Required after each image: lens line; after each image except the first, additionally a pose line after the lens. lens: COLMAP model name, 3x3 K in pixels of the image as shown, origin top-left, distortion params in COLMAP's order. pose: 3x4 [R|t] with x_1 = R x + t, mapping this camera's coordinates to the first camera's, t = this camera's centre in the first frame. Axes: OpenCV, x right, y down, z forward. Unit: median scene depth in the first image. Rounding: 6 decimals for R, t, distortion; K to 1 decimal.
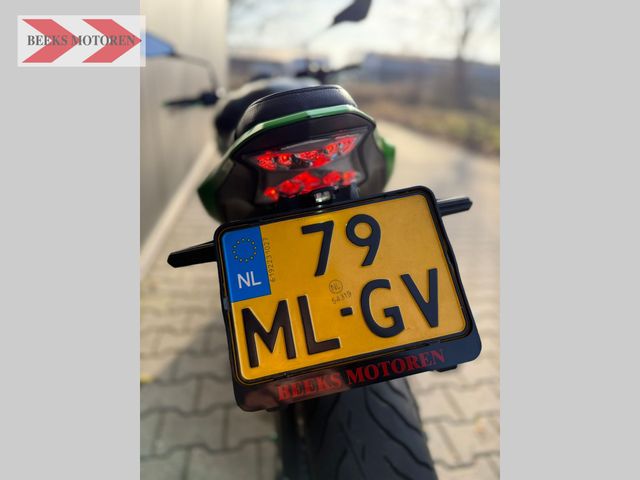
lens RADIAL K [[448.7, 0, 320.0], [0, 448.7, 240.0], [0, 0, 1]] dist [0.095880, -0.196266]
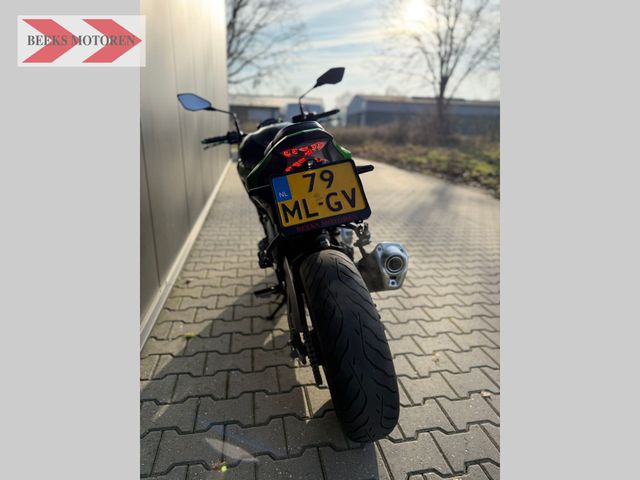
lens RADIAL K [[448.7, 0, 320.0], [0, 448.7, 240.0], [0, 0, 1]] dist [0.095880, -0.196266]
pose [[0.999275, -0.037198, 0.008150, 0.022374], [0.037769, 0.995445, -0.087535, 0.560949], [-0.004856, 0.087779, 0.996128, -1.504199]]
